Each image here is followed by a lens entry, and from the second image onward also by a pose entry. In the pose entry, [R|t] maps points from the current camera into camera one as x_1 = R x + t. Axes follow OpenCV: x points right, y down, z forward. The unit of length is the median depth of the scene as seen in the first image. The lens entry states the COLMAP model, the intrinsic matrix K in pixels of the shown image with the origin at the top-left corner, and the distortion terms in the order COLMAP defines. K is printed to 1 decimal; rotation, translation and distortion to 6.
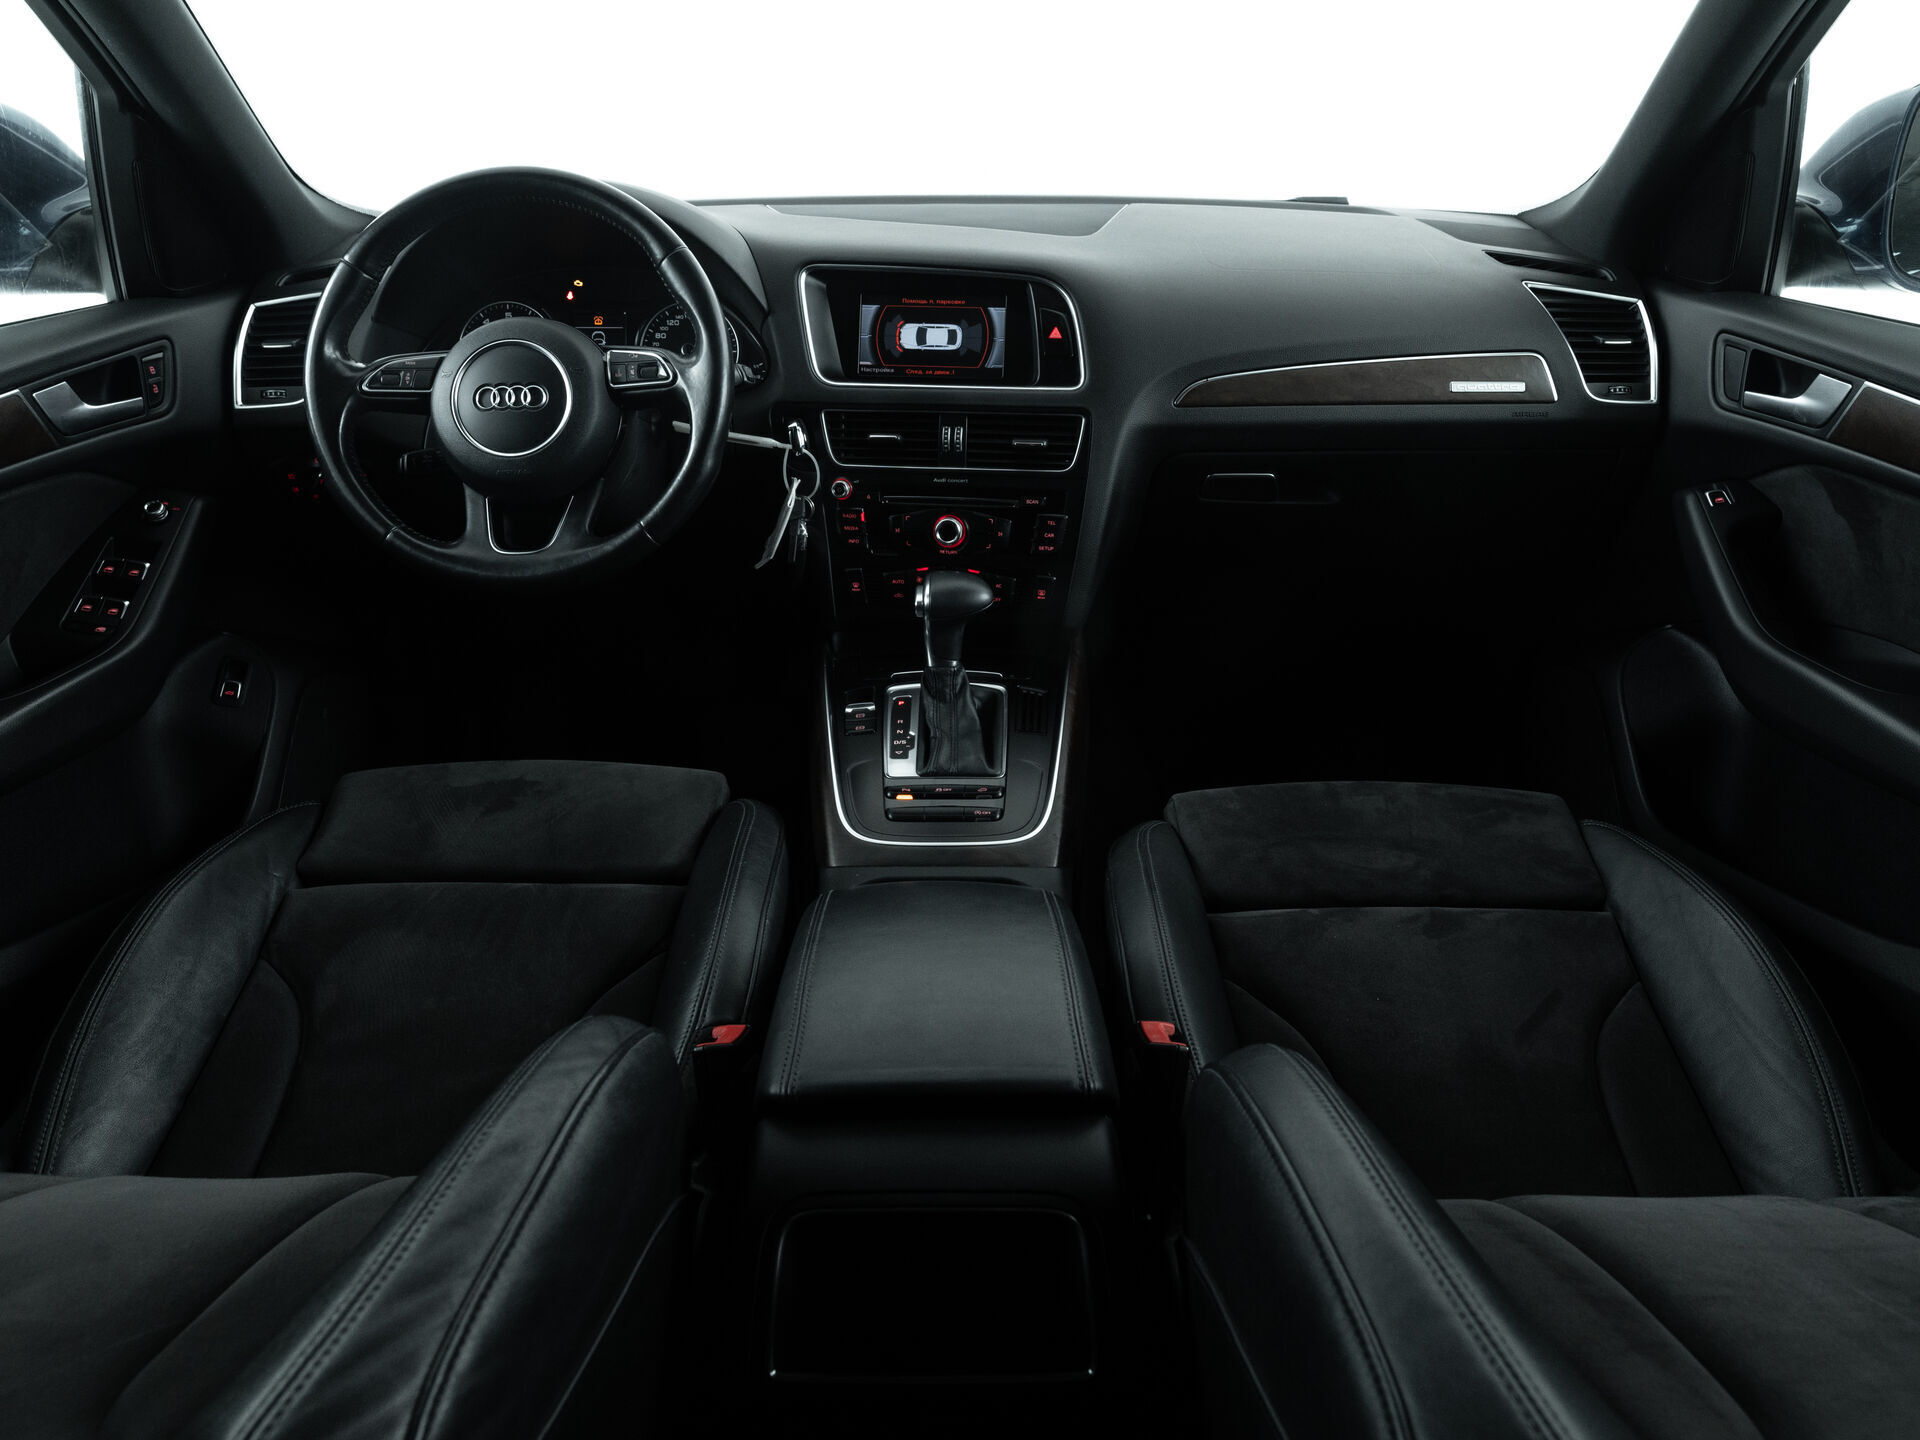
lens RADIAL K [[1250.6, 0, 959.0], [0, 1250.6, 717.3], [0, 0, 1]] dist [-0.024280, -0.001531]
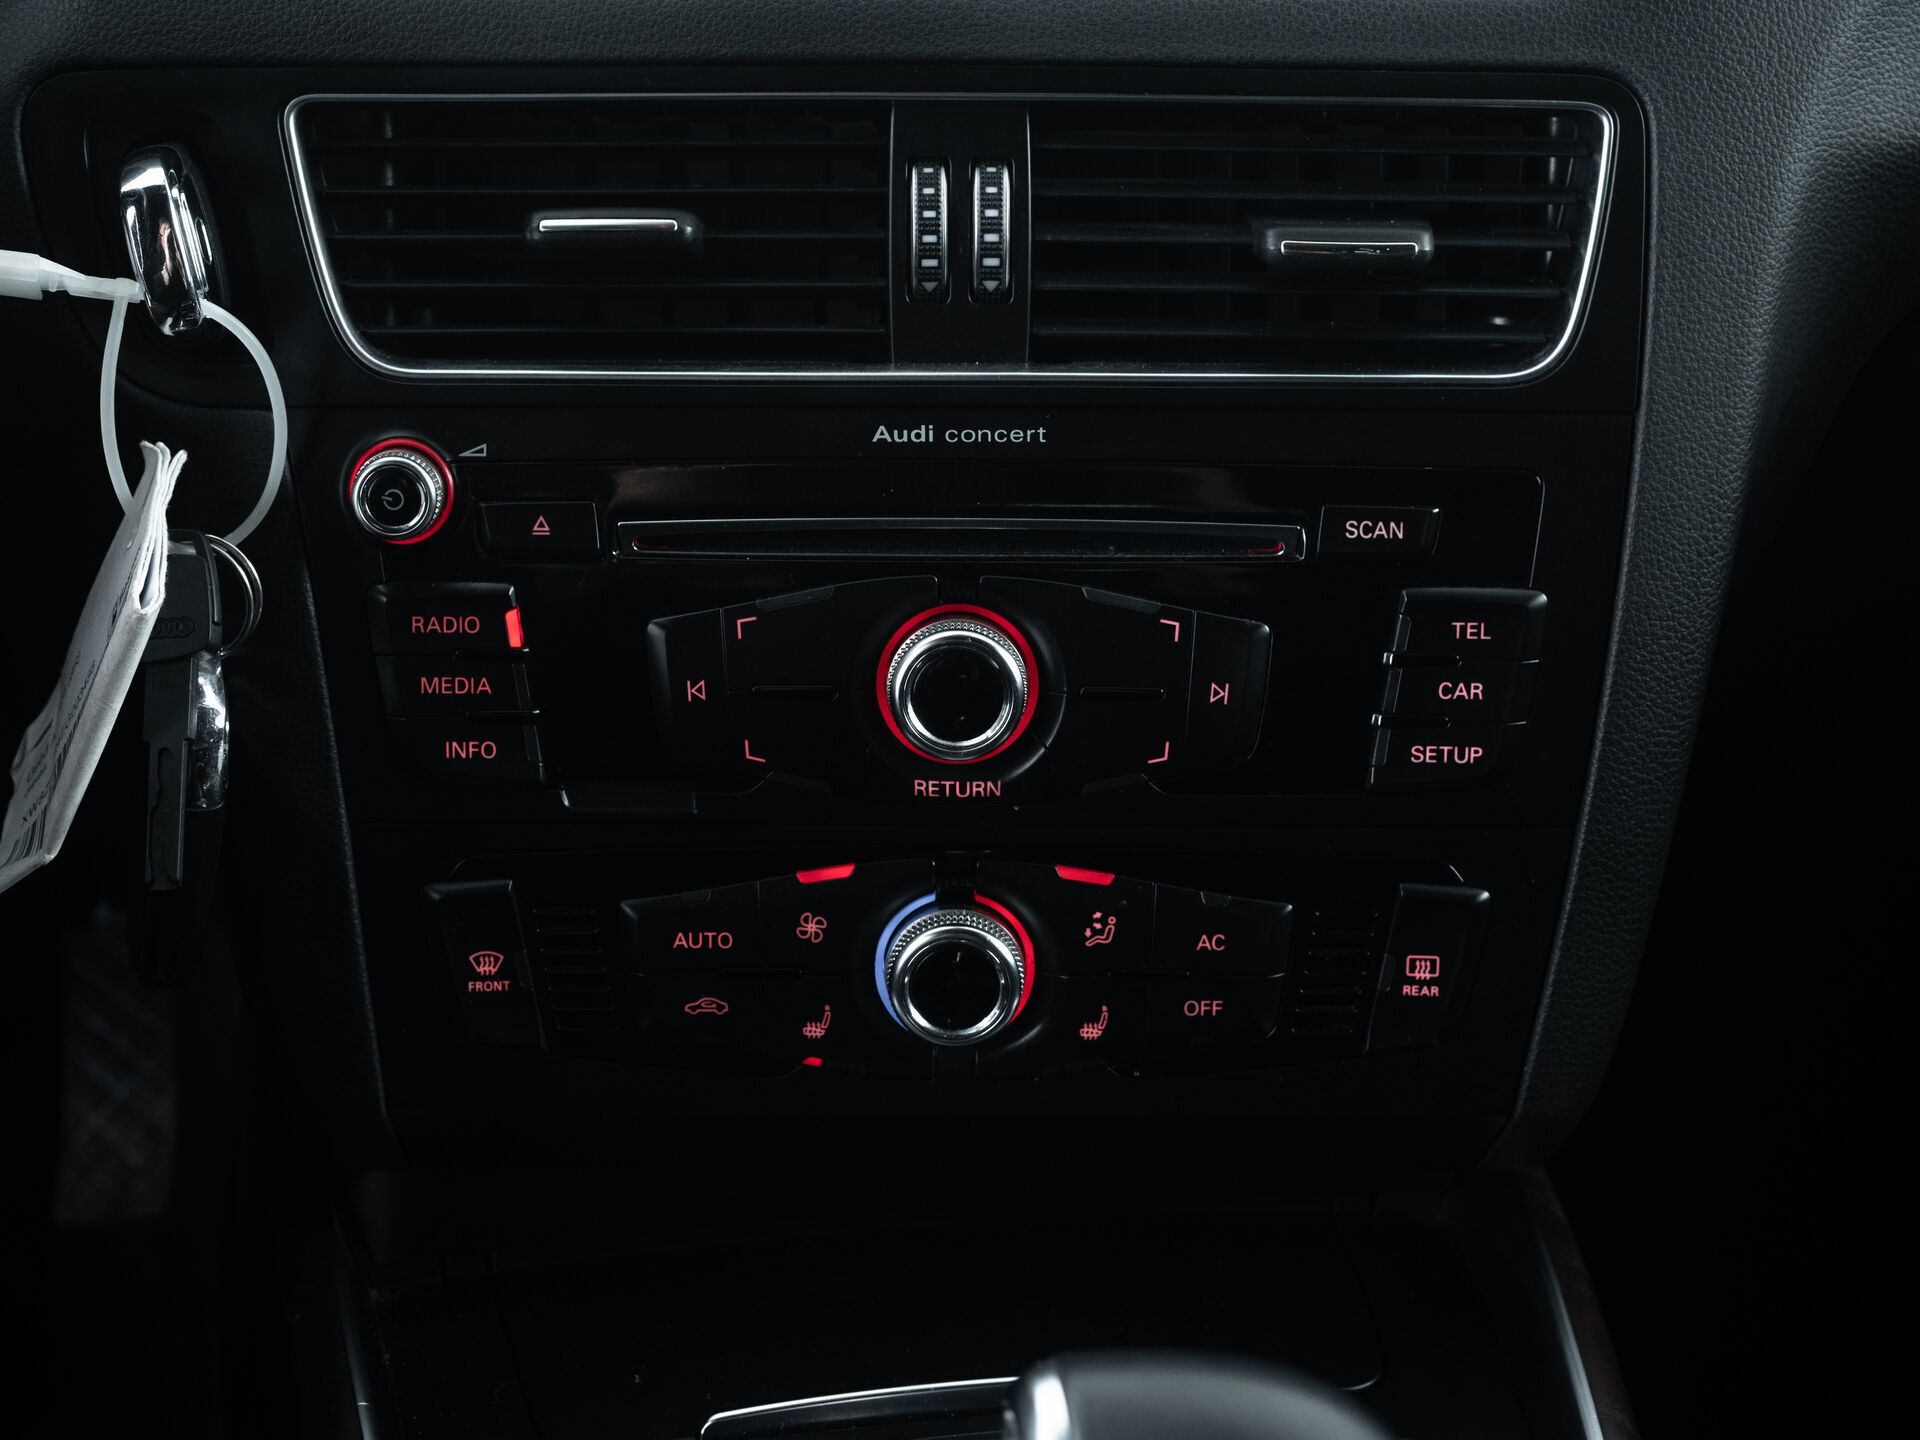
lens RADIAL K [[3361.6, 0, 960.6], [0, 3361.6, 717.2], [0, 0, 1]] dist [-0.140236, 0.000000]
pose [[0.987652, -0.045228, 0.149996, -0.089369], [0.051760, 0.997861, -0.039930, -0.124375], [-0.147869, 0.047201, 0.987880, 0.478382]]
